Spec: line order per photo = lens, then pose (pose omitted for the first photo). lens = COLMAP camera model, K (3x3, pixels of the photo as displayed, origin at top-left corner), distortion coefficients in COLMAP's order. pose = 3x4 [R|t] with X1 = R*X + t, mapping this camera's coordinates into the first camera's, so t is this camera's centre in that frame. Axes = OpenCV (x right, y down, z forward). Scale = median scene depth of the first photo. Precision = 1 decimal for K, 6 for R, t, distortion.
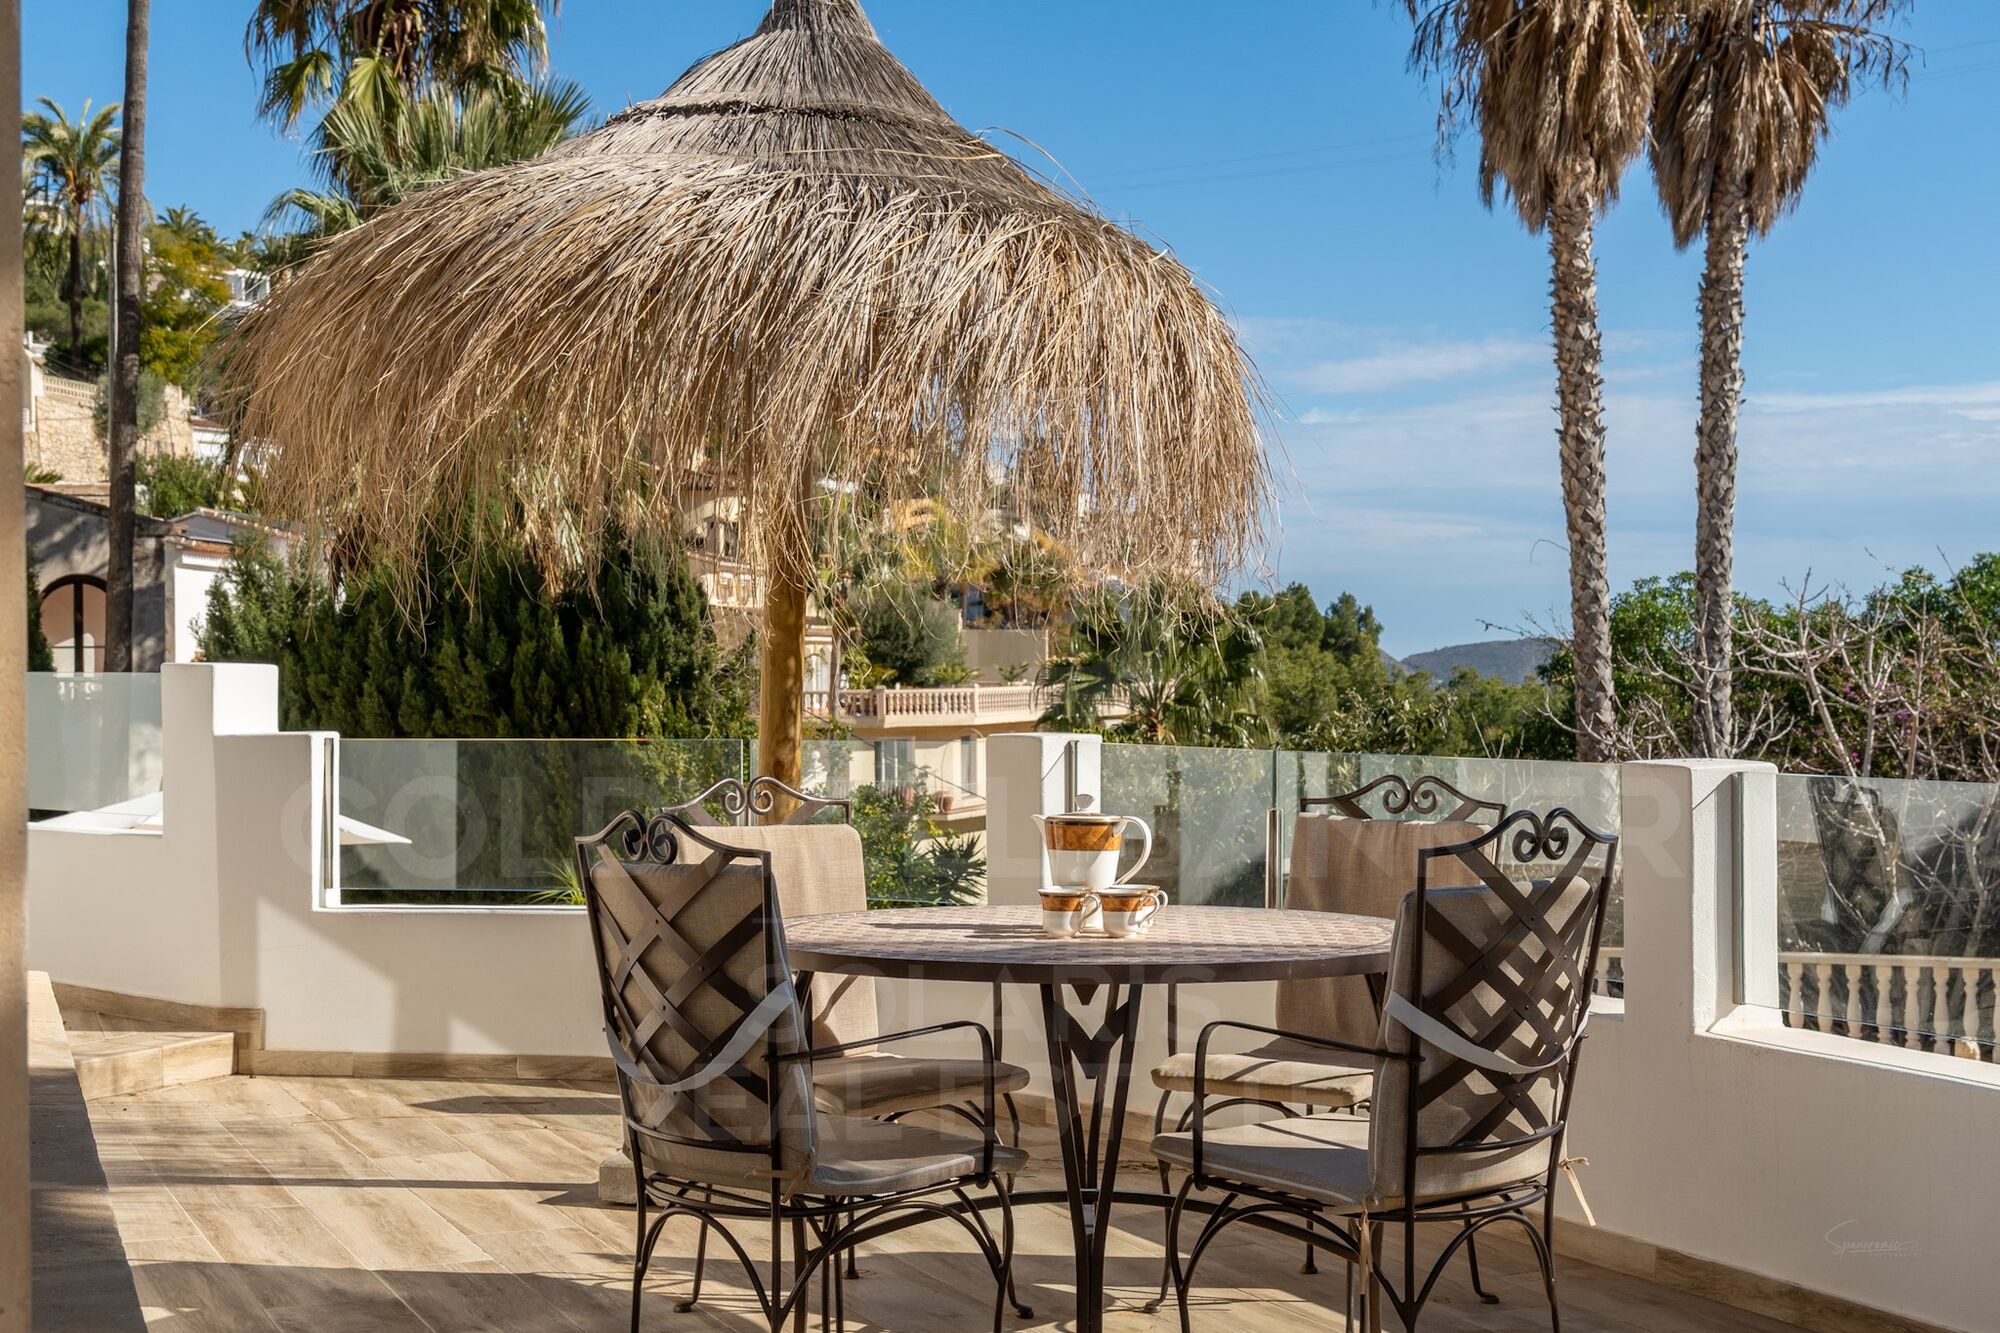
lens RADIAL K [[2090.4, 0, 947.0], [0, 2090.4, 677.2], [0, 0, 1]] dist [0.013523, 0.000000]
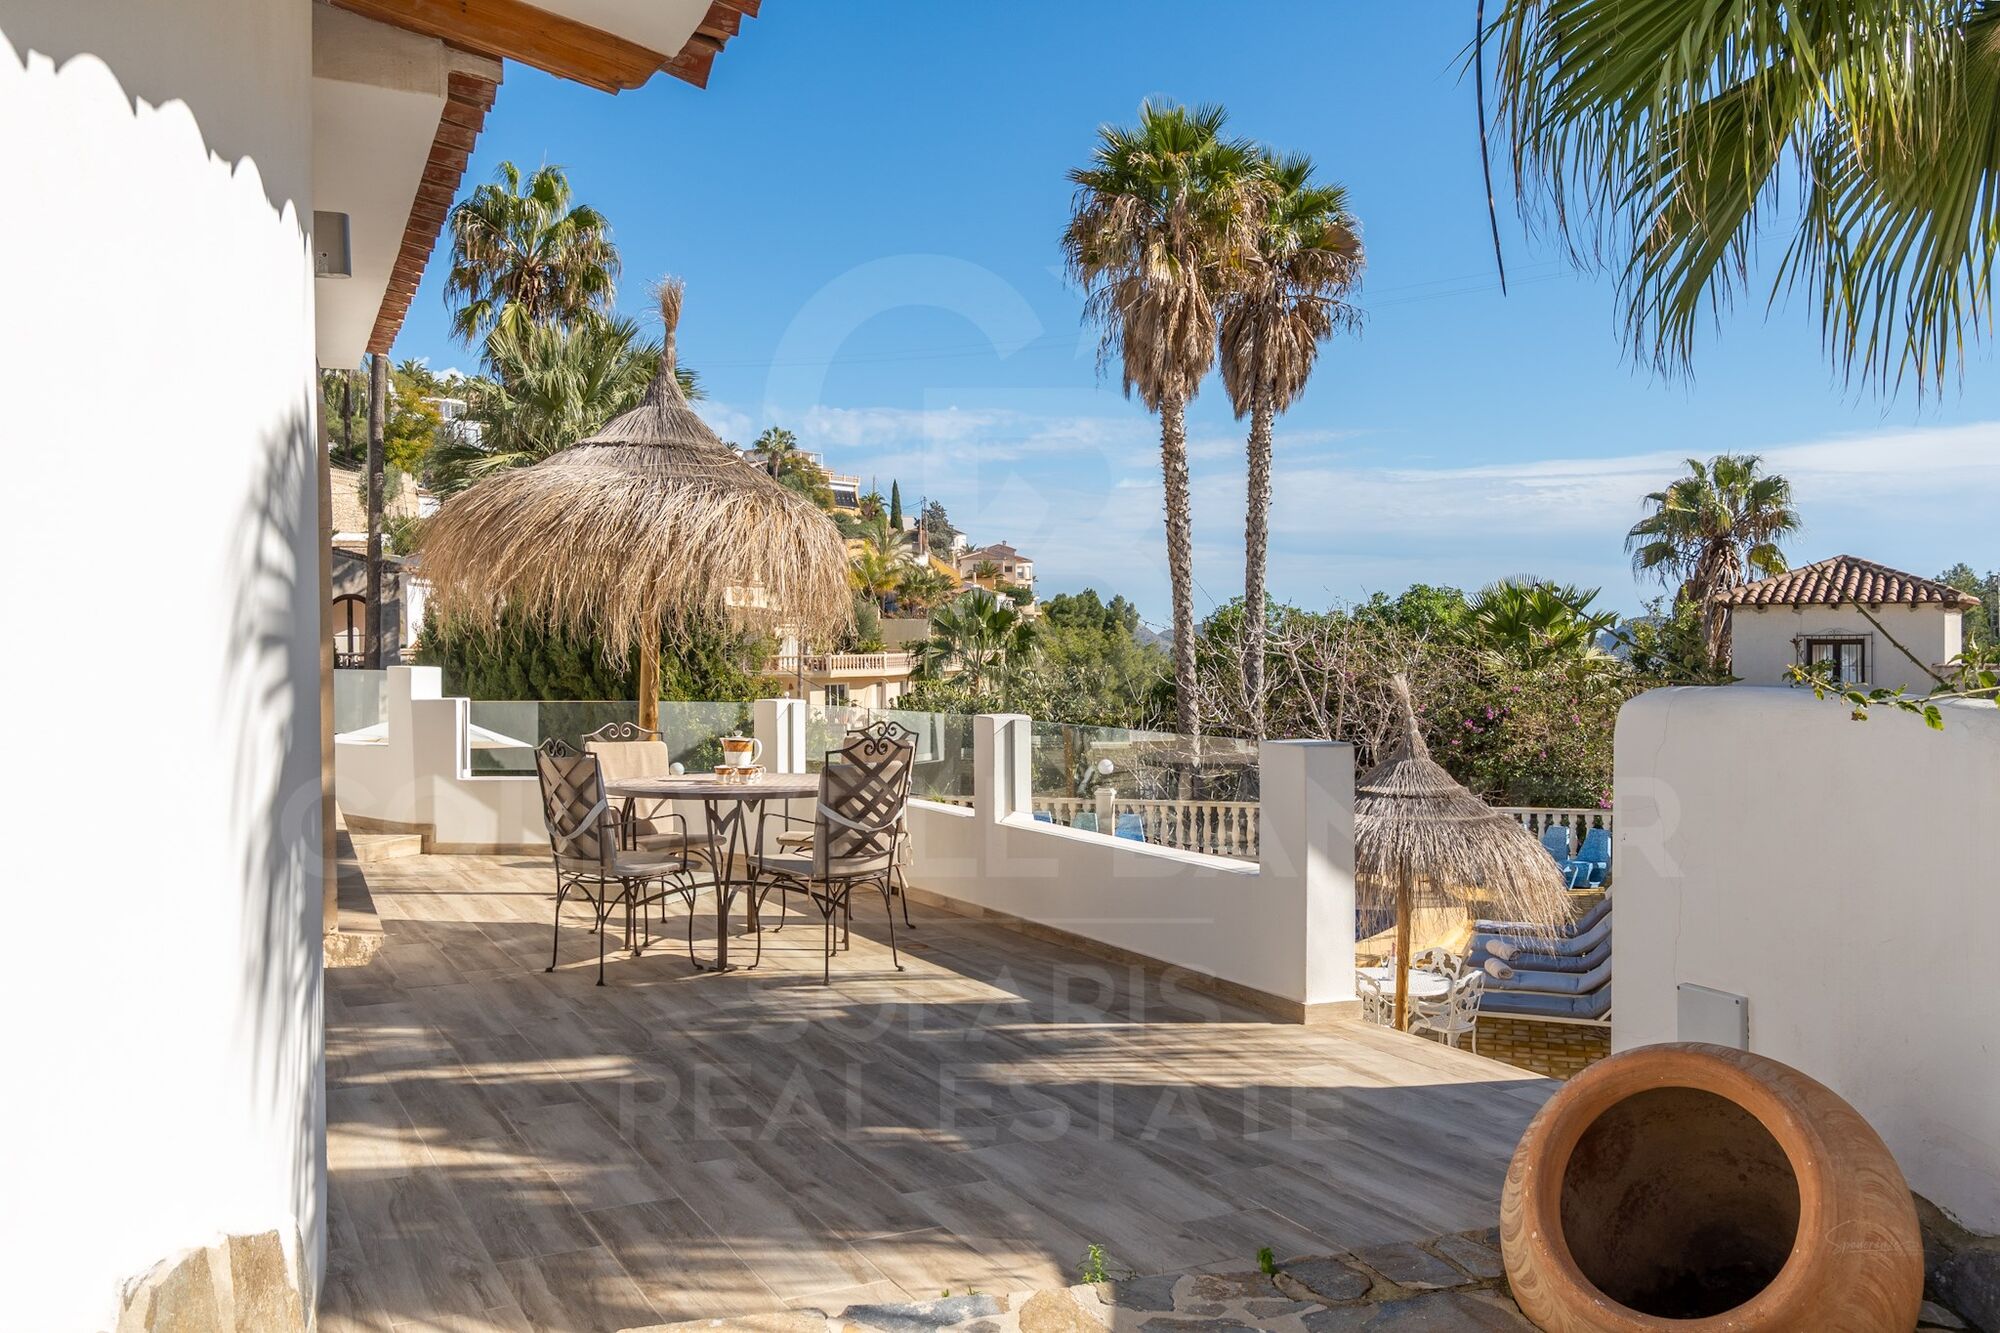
lens RADIAL K [[1469.0, 0, 1016.8], [0, 1469.0, 652.7], [0, 0, 1]] dist [-0.005220, -0.003965]
pose [[0.999469, -0.000386, 0.032580, 0.115925], [-0.000195, 0.999841, 0.017838, -0.024385], [-0.032582, -0.017835, 0.999310, -0.275823]]
